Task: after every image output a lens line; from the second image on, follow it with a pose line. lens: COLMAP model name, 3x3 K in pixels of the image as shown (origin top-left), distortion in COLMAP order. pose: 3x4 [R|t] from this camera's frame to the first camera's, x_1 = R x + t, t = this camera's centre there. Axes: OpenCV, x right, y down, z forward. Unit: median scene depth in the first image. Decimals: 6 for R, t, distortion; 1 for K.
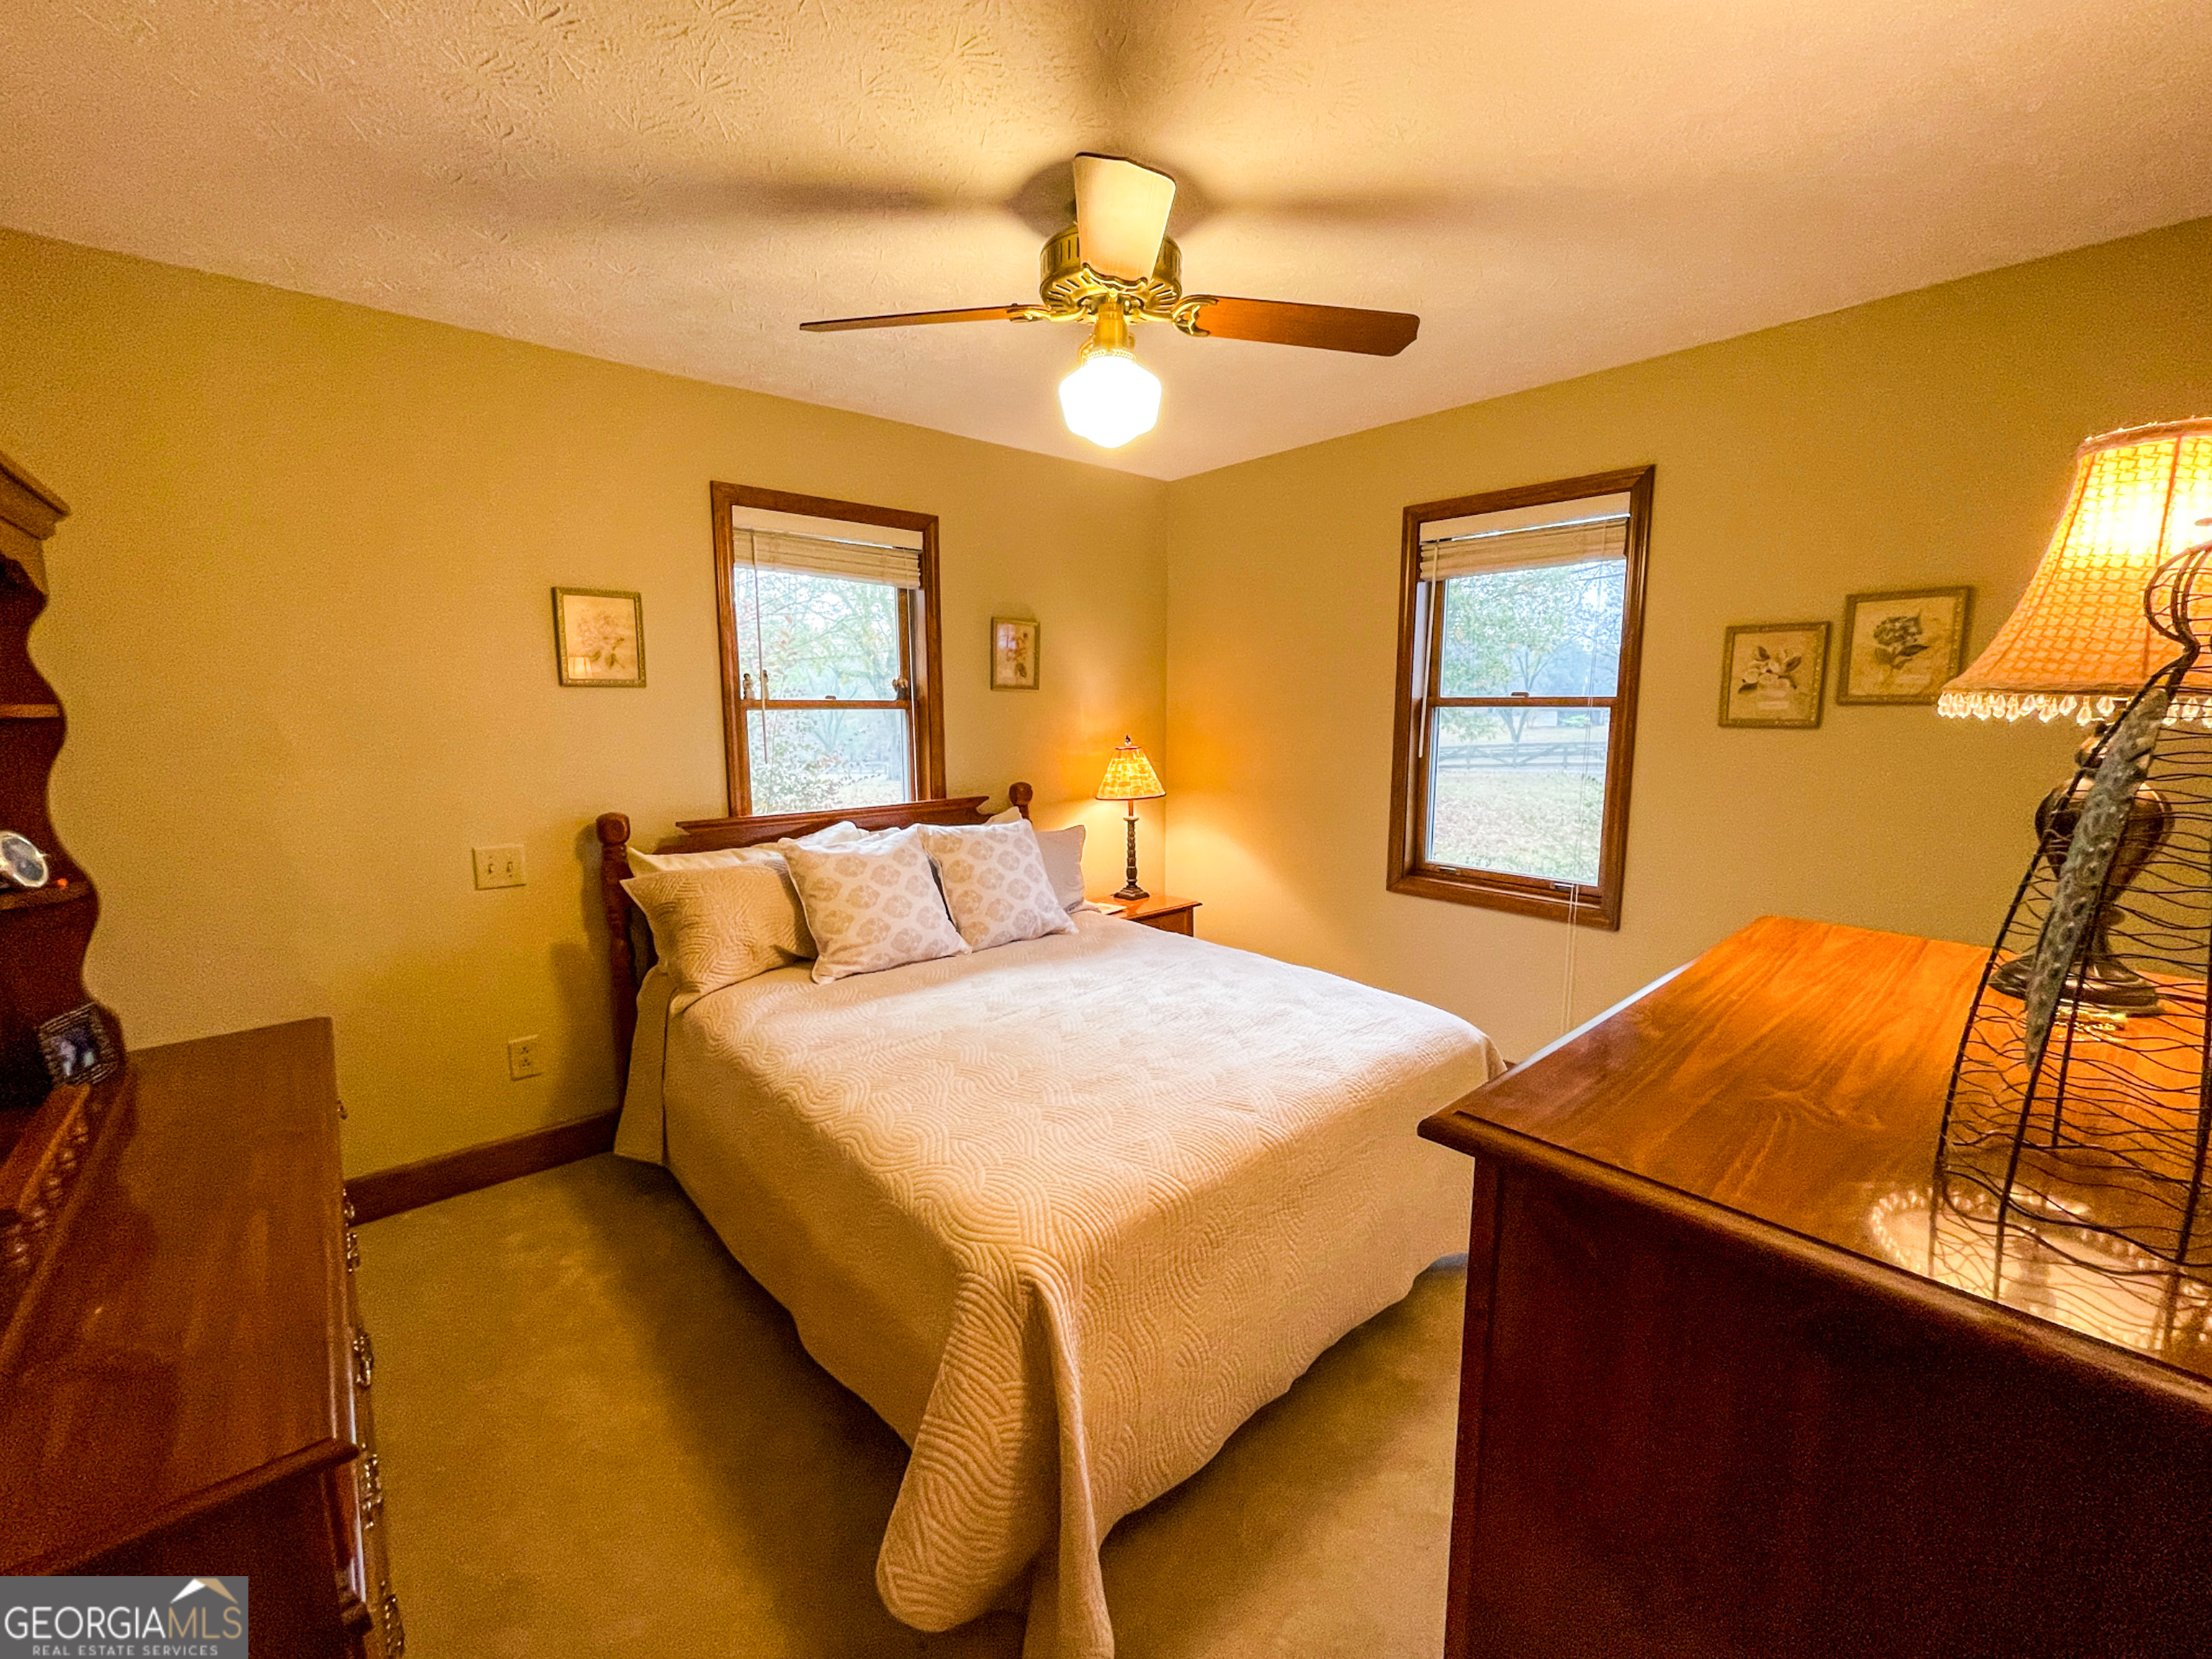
lens RADIAL K [[886.9, 0, 1106.0], [0, 886.9, 829.5], [0, 0, 1]] dist [0.000476, 0.000063]
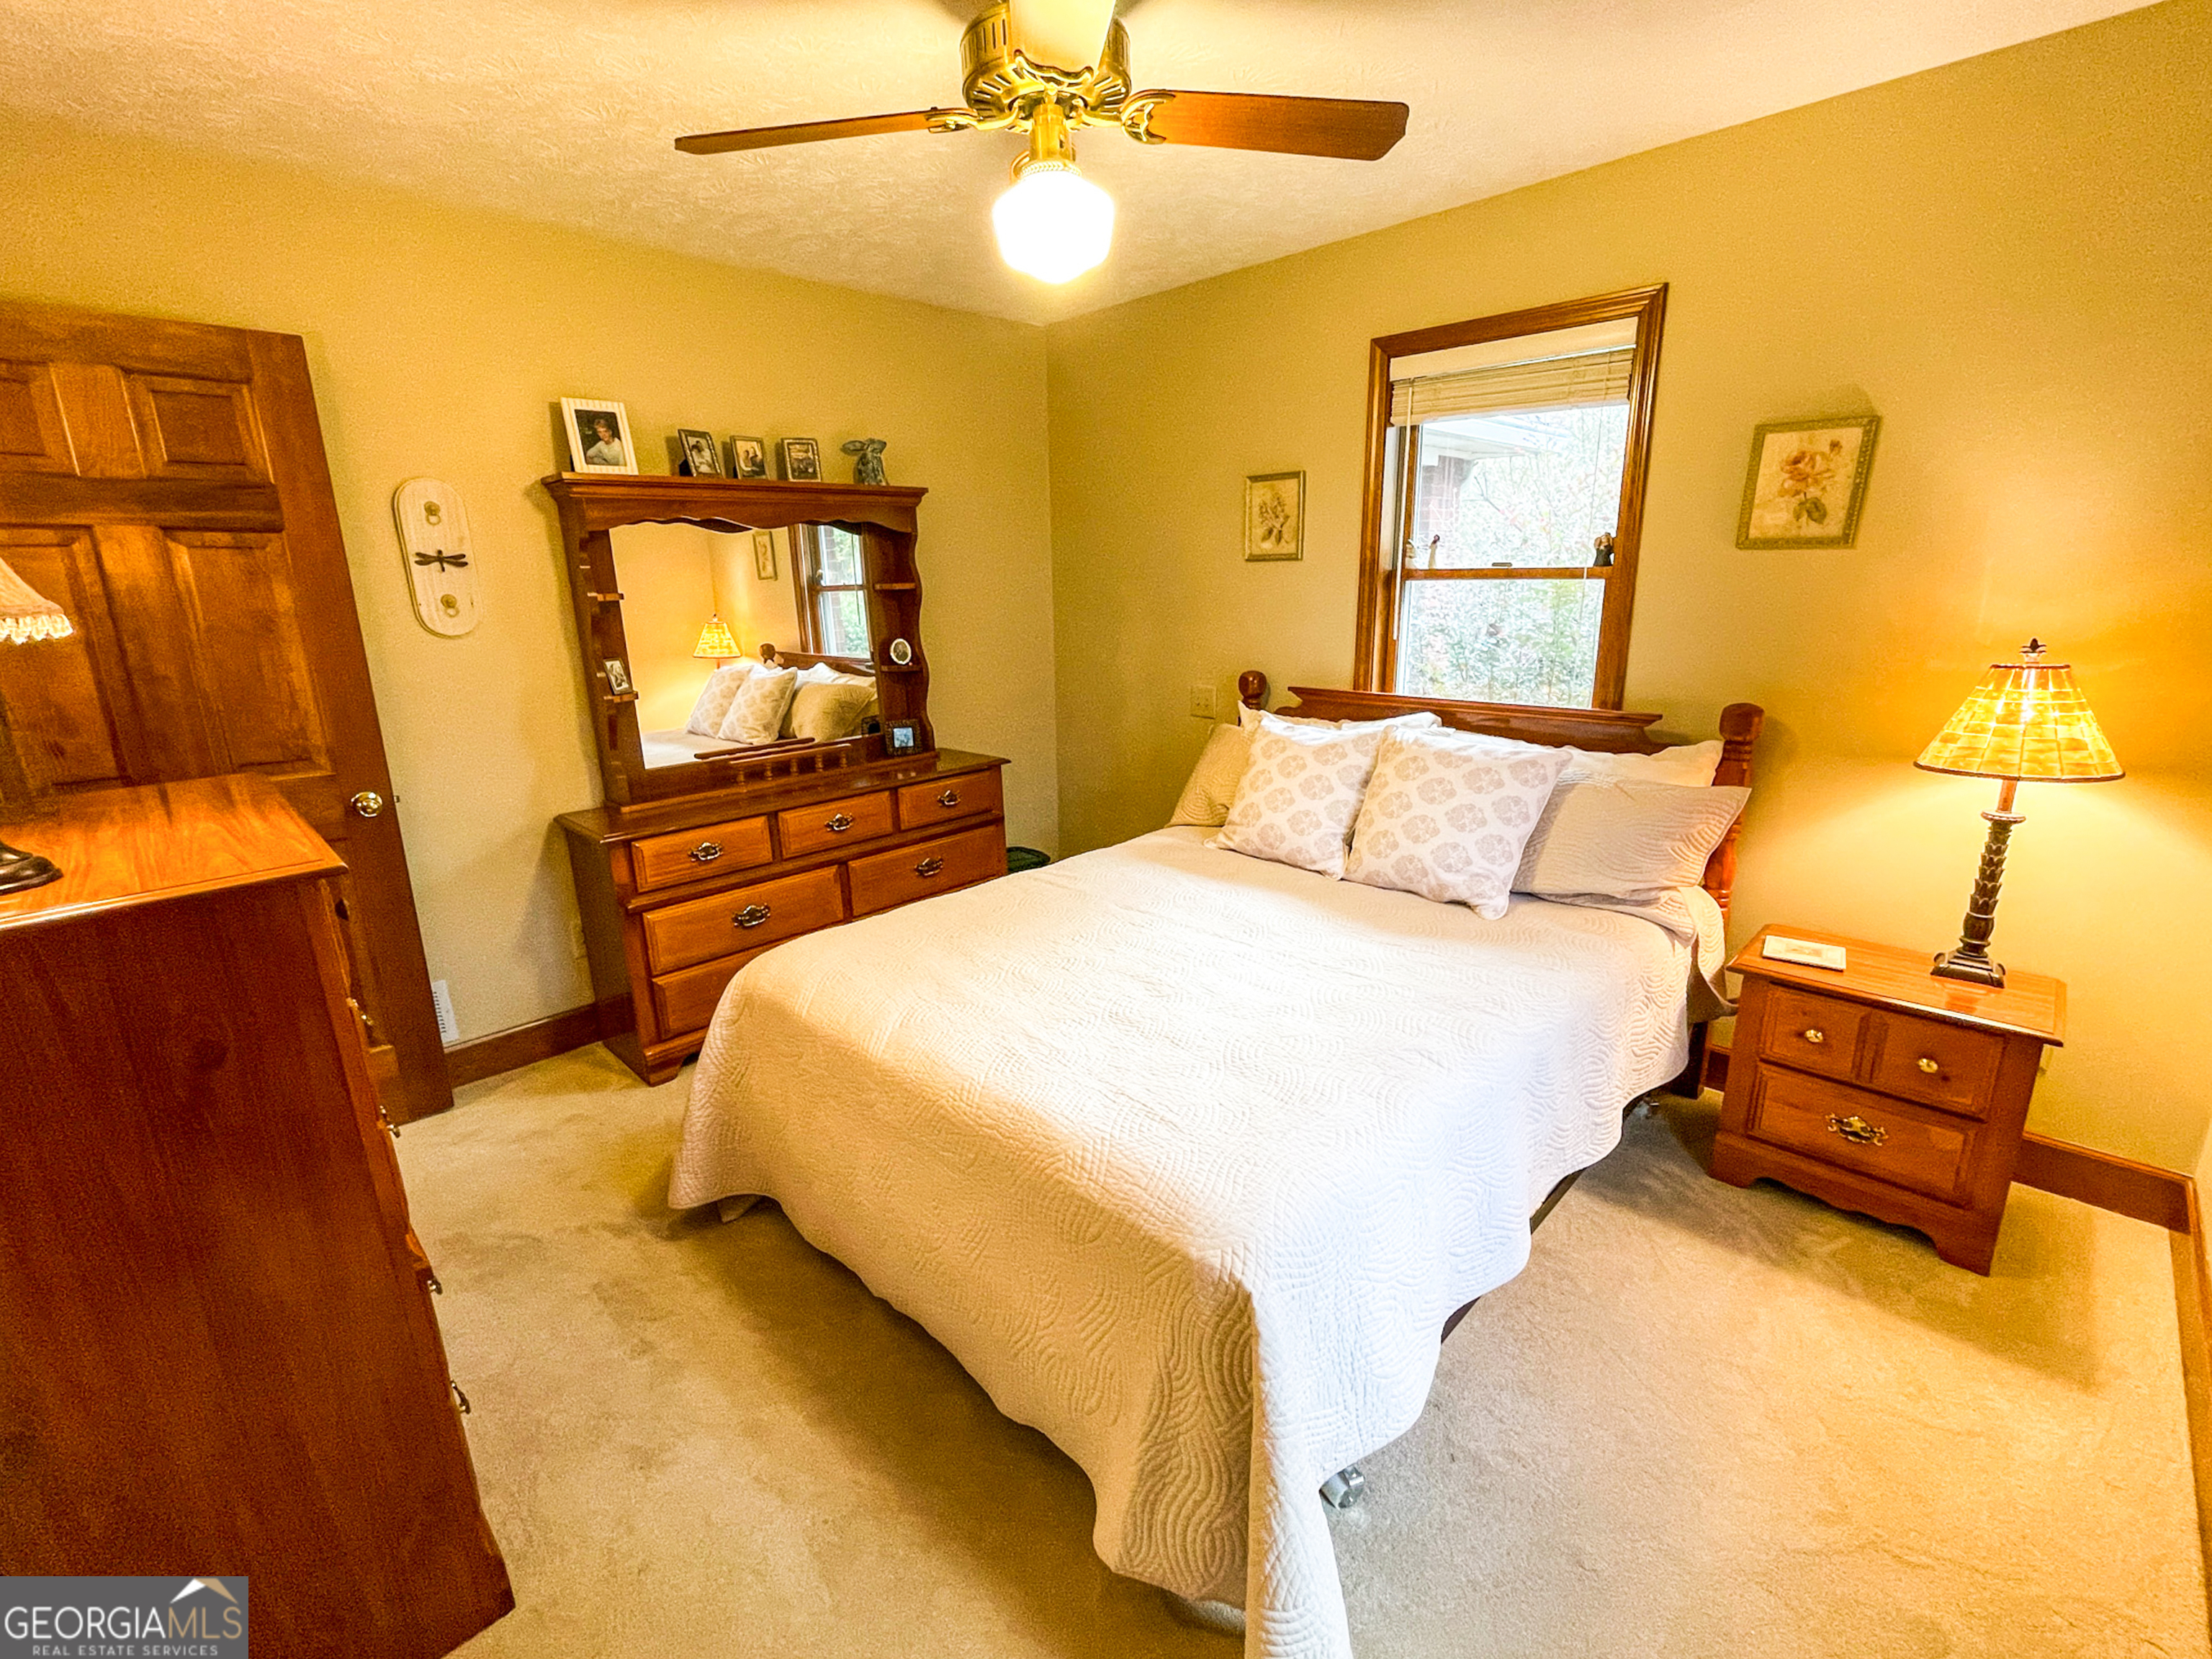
lens RADIAL K [[953.6, 0, 1106.0], [0, 953.6, 829.5], [0, 0, 1]] dist [-0.000061, 0.000009]
pose [[0.065208, 0.258319, -0.963857, 0.666488], [-0.123429, 0.960583, 0.249091, -0.100664], [0.990209, 0.102725, 0.094522, 0.655016]]
